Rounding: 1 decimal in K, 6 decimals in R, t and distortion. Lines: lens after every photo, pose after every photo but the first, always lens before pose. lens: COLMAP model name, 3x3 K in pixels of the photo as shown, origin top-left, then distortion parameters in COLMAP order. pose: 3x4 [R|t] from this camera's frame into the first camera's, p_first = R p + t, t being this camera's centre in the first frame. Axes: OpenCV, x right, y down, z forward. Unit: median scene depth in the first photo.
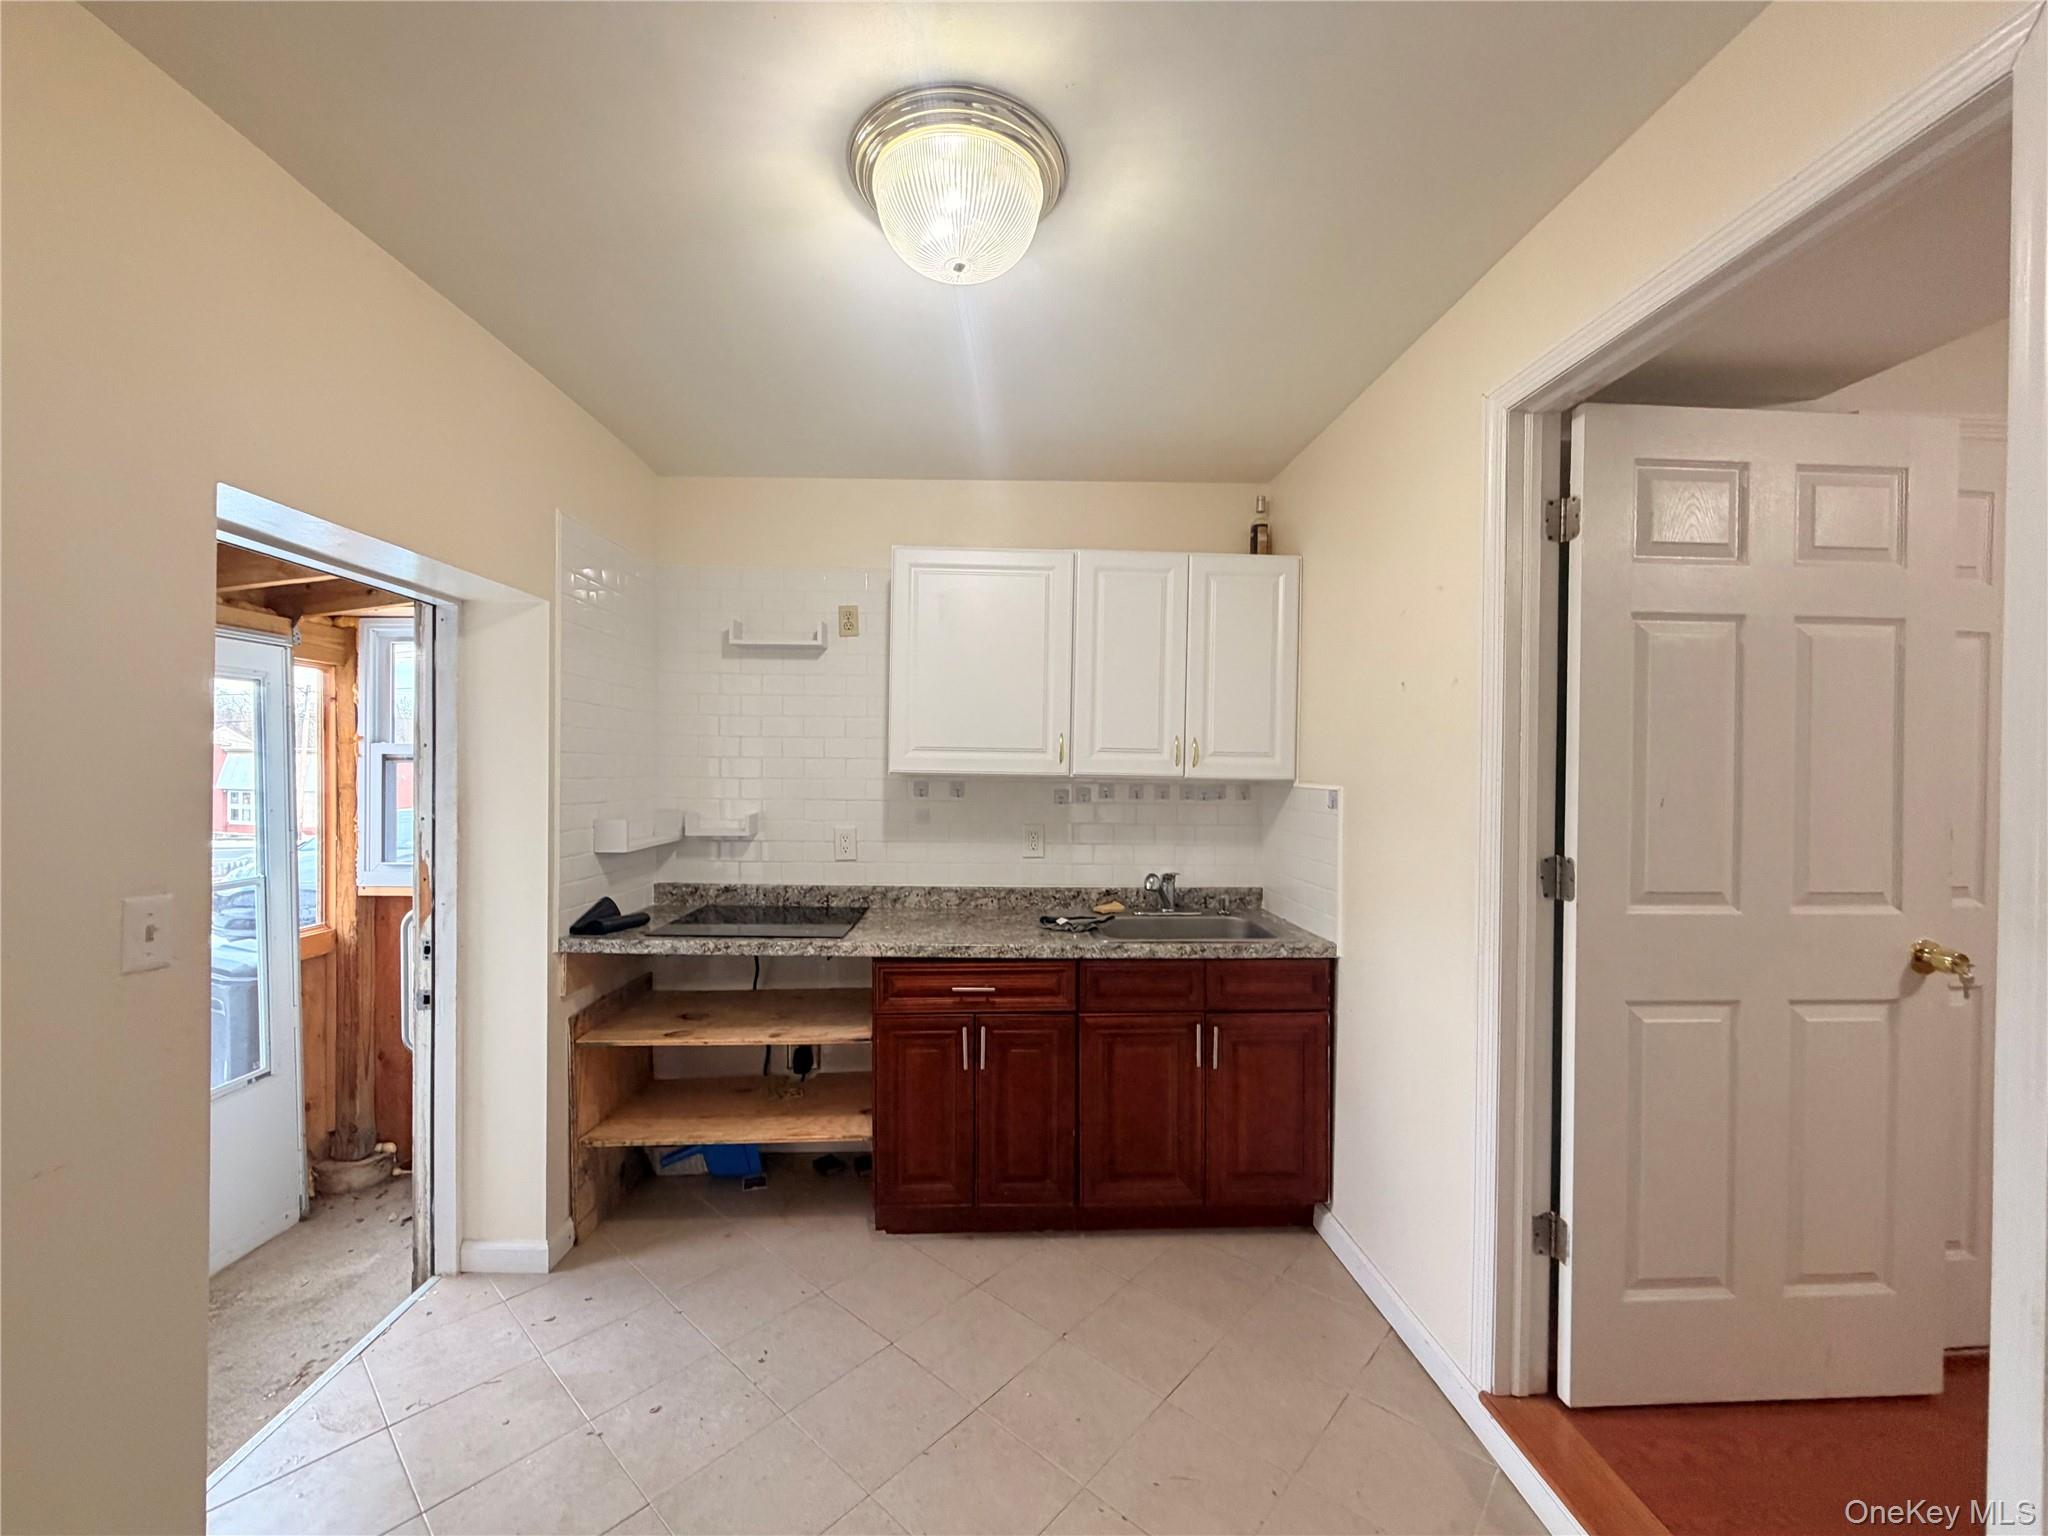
lens RADIAL K [[811.2, 0, 1013.8], [0, 811.2, 772.0], [0, 0, 1]] dist [0.000773, -0.000325]
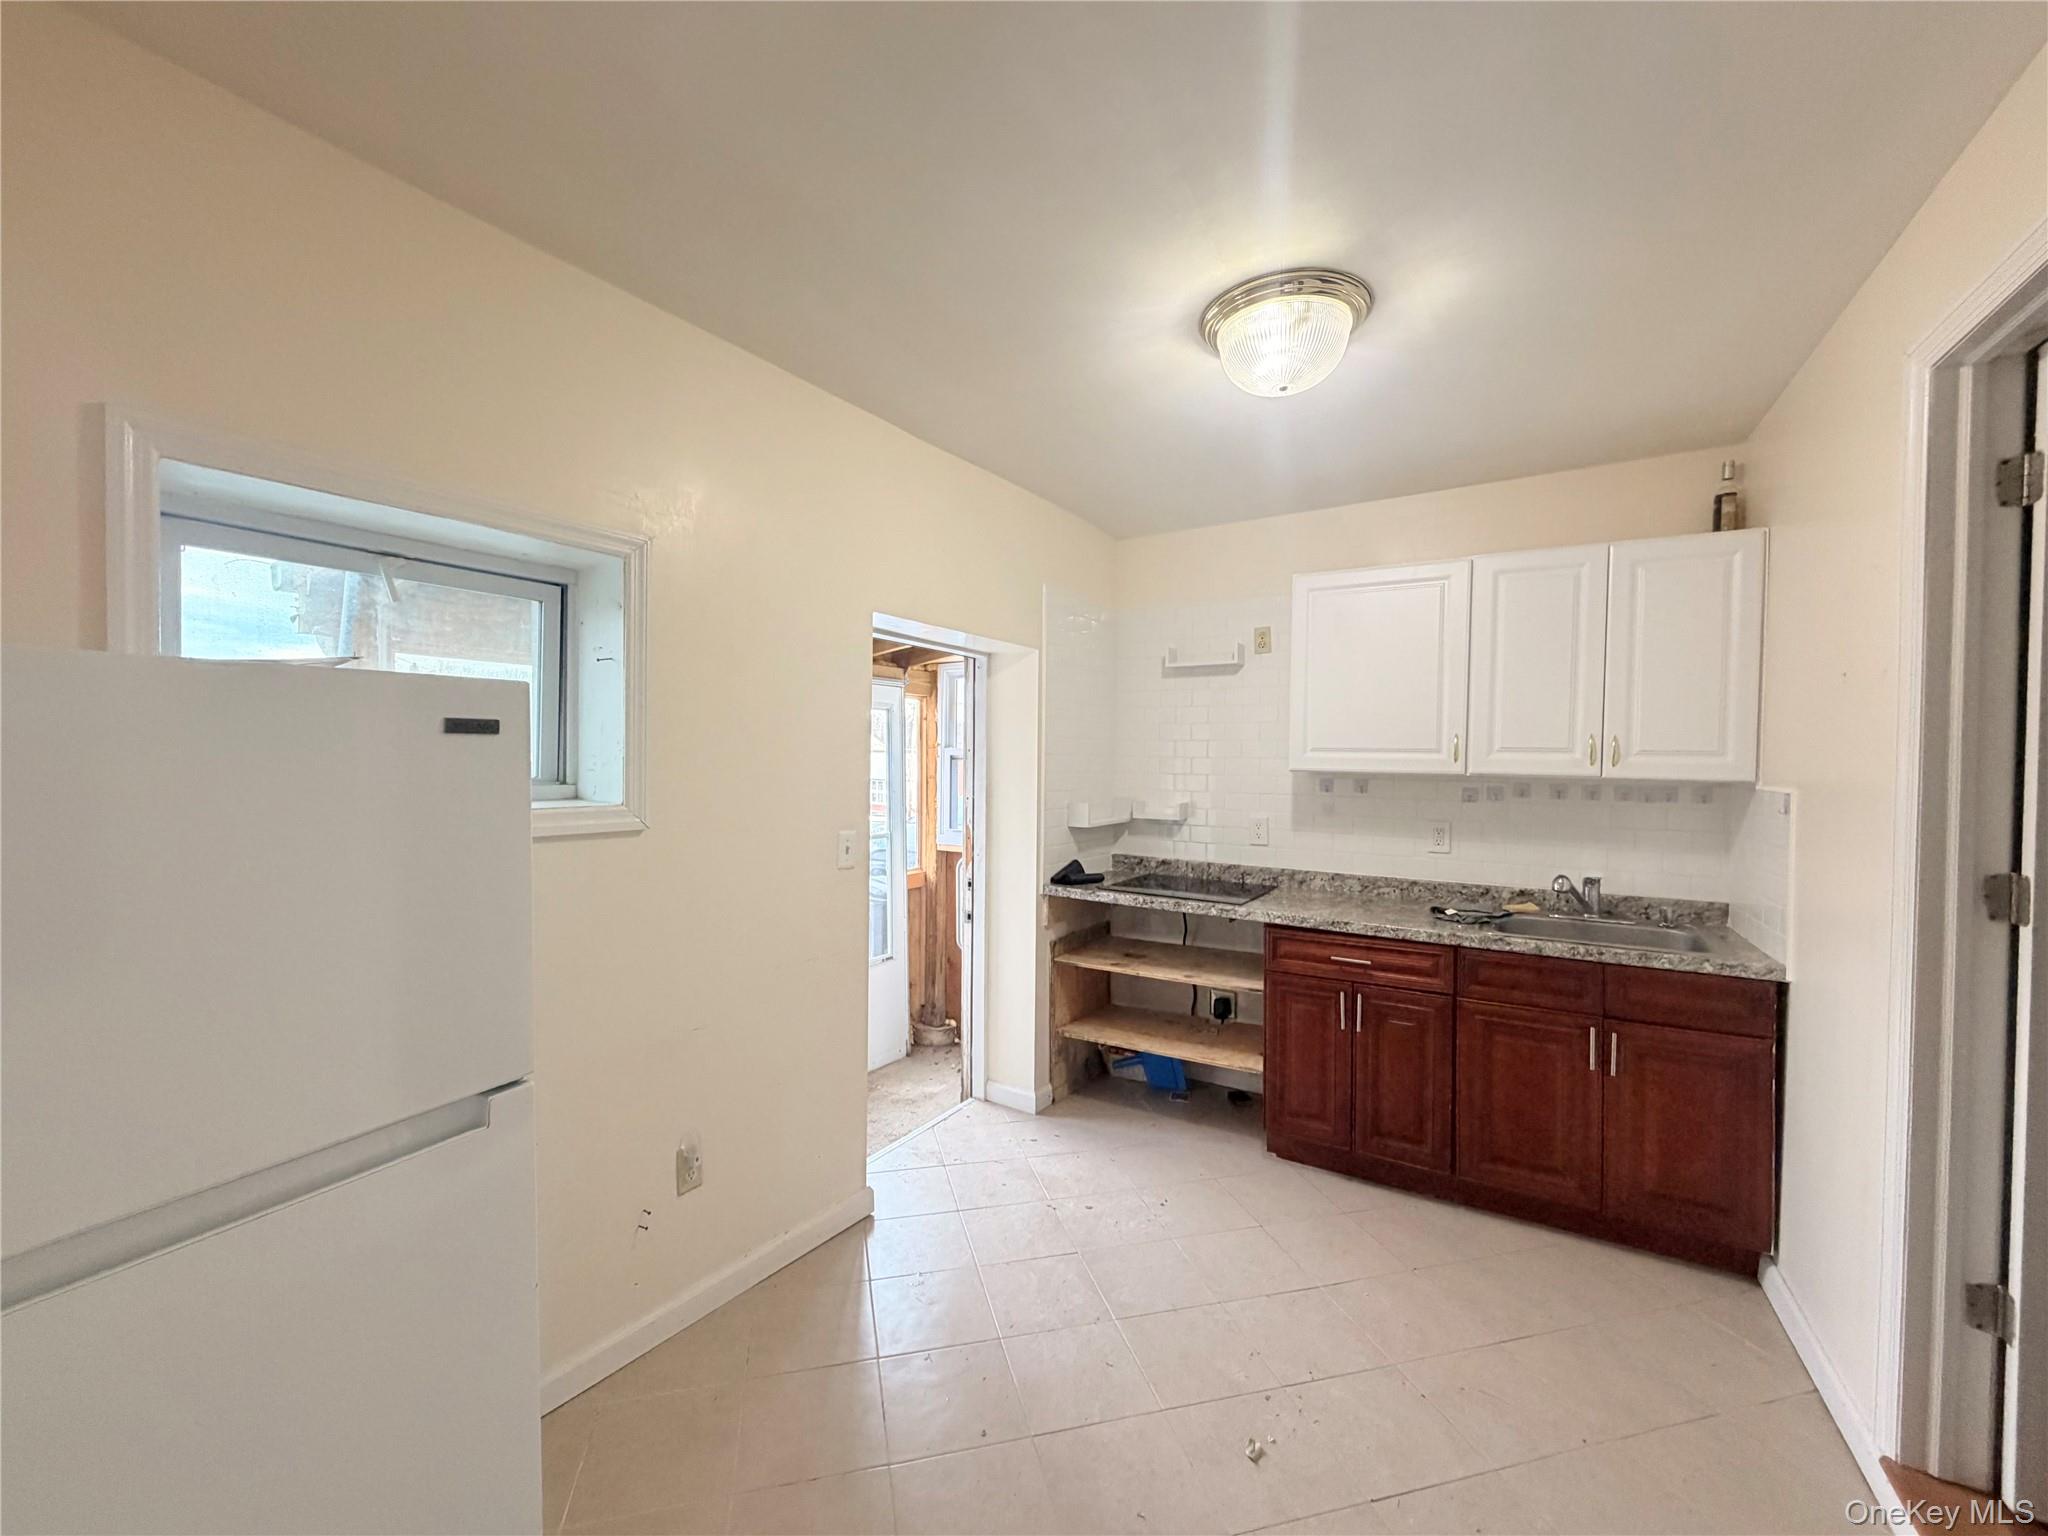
lens RADIAL K [[811.2, 0, 1013.8], [0, 811.2, 772.0], [0, 0, 1]] dist [0.000773, -0.000325]
pose [[0.828370, 0.008166, -0.560122, 0.173846], [-0.005726, 0.999965, 0.006110, -0.001671], [0.560152, -0.001854, 0.828388, -0.189686]]
